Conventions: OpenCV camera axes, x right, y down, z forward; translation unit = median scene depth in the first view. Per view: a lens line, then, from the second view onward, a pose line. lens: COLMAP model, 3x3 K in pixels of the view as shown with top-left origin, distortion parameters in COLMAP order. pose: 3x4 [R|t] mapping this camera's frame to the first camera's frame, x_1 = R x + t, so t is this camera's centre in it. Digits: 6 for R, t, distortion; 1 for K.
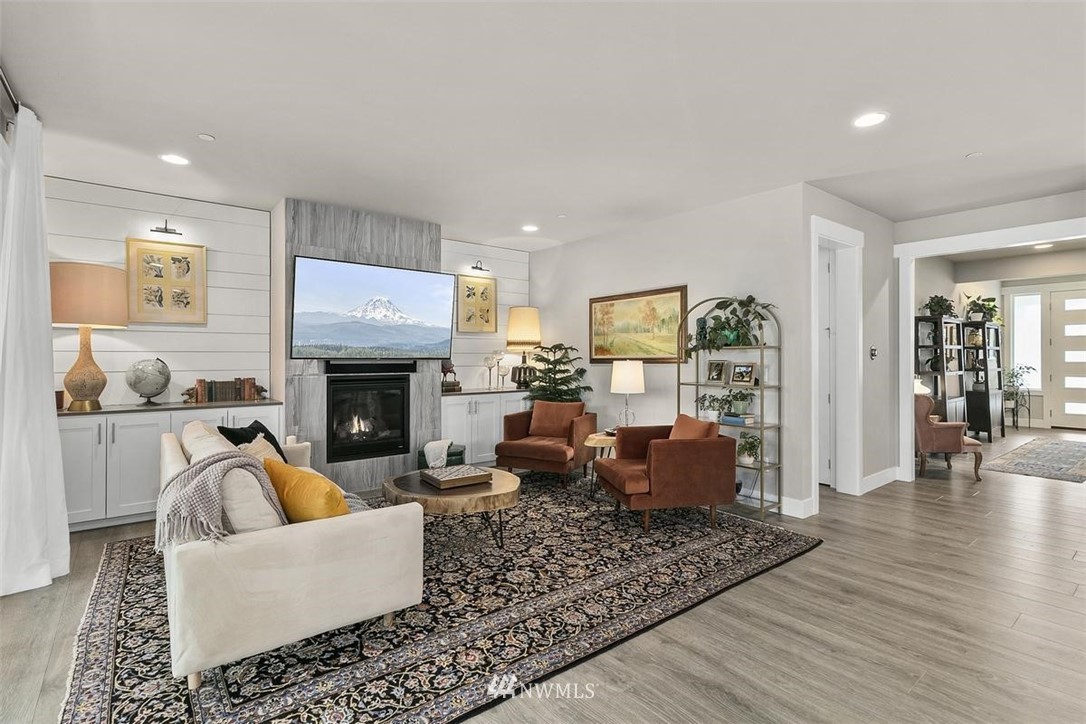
lens RADIAL K [[516.7, 0, 546.7], [0, 516.7, 355.4], [0, 0, 1]] dist [0.003166, 0.002514]
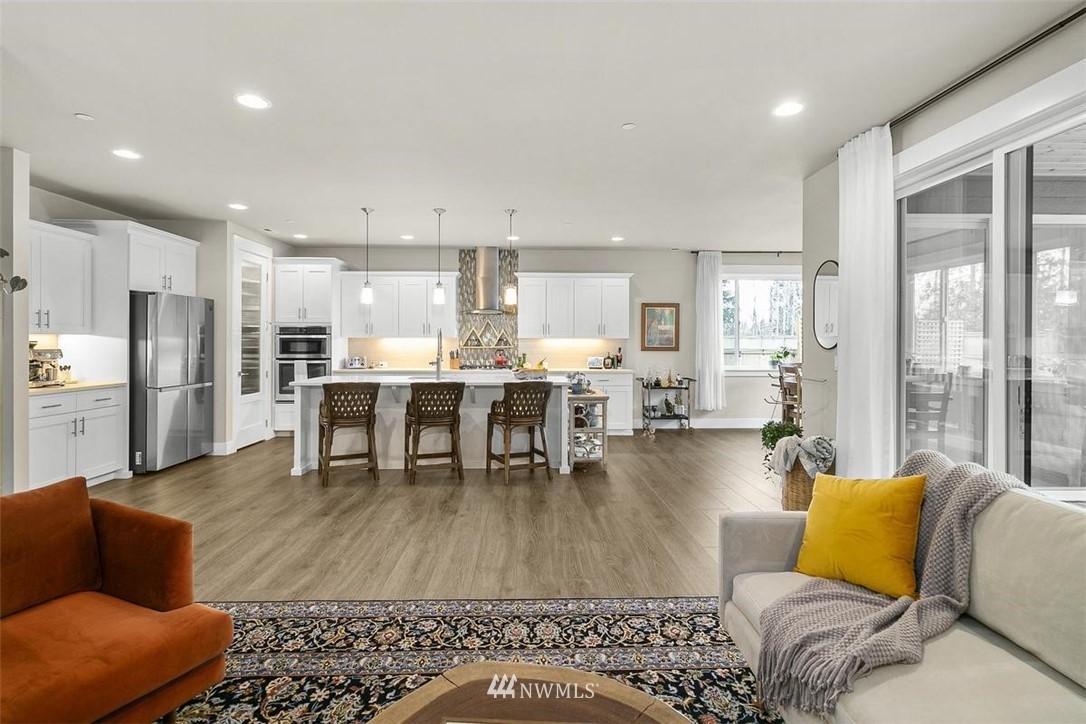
lens RADIAL K [[516.7, 0, 541.7], [0, 516.7, 349.6], [0, 0, 1]] dist [0.003166, 0.002514]
pose [[-0.797451, -0.008876, 0.603319, -0.270548], [-0.003399, 0.999942, 0.010218, 0.002156], [-0.603374, 0.006098, -0.797435, 0.968300]]
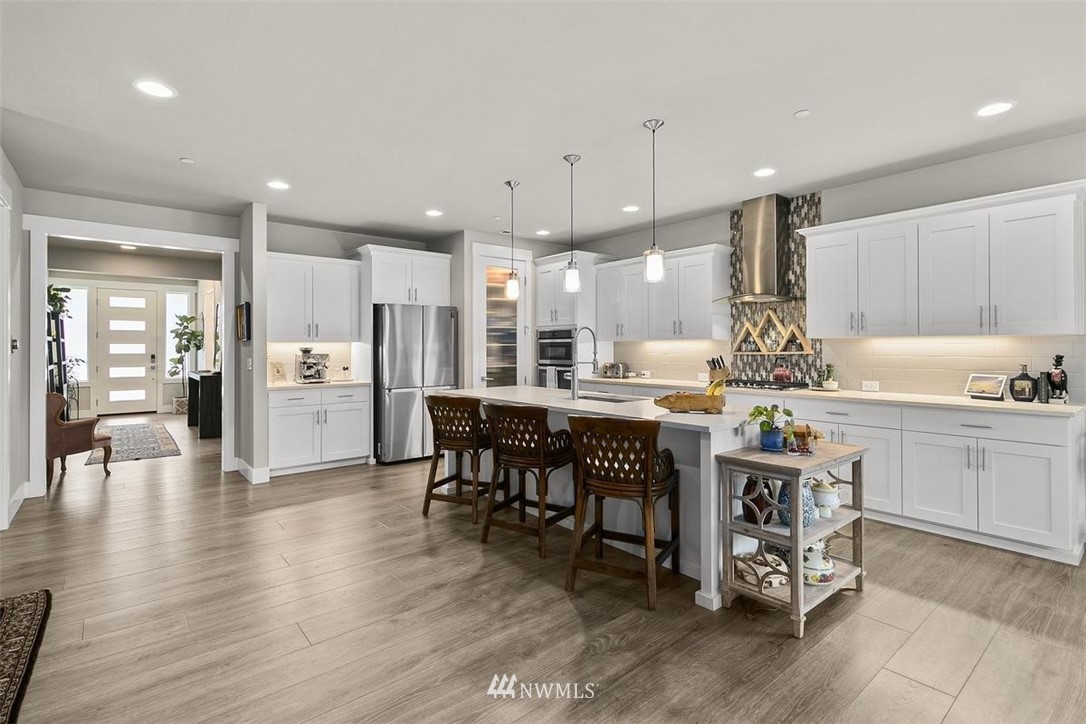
lens RADIAL K [[516.7, 0, 543.8], [0, 516.7, 345.0], [0, 0, 1]] dist [0.003166, 0.002514]
pose [[-0.013810, 0.005495, 0.999890, -0.194122], [0.000644, 0.999985, -0.005487, 0.000859], [-0.999904, 0.000568, -0.013813, 0.218499]]
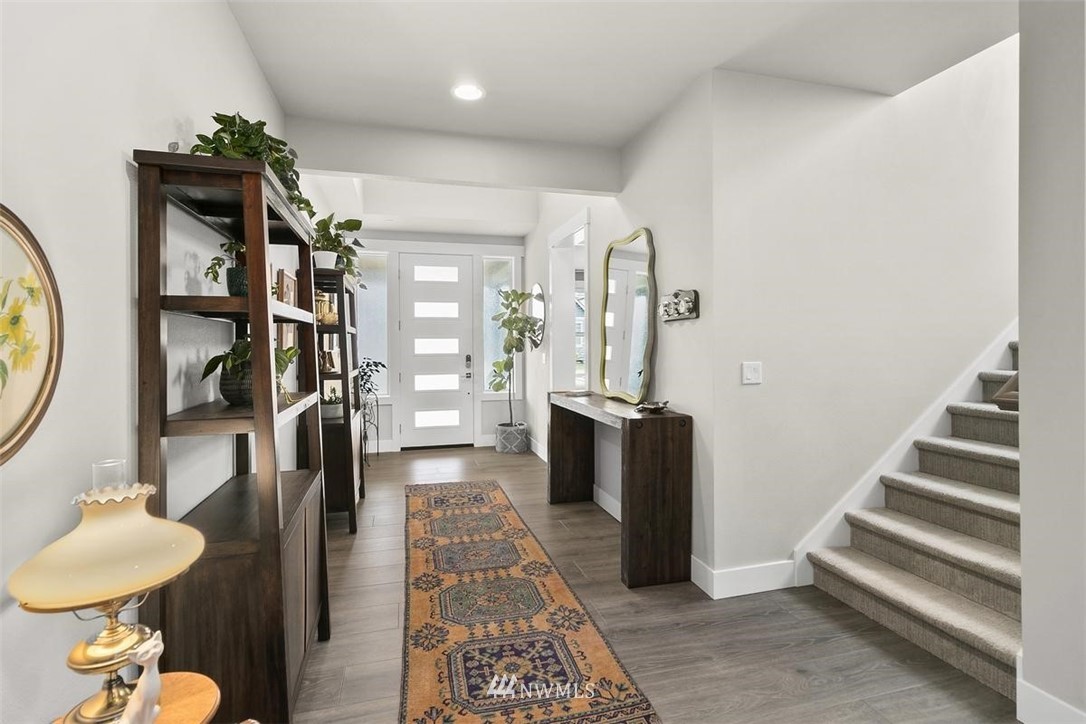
lens RADIAL K [[516.7, 0, 542.3], [0, 516.7, 354.6], [0, 0, 1]] dist [0.003166, 0.002514]
pose [[0.402245, -0.017516, 0.915364, 0.847077], [0.001895, 0.999831, 0.018299, 0.001528], [-0.915530, -0.005626, 0.402210, 1.116448]]
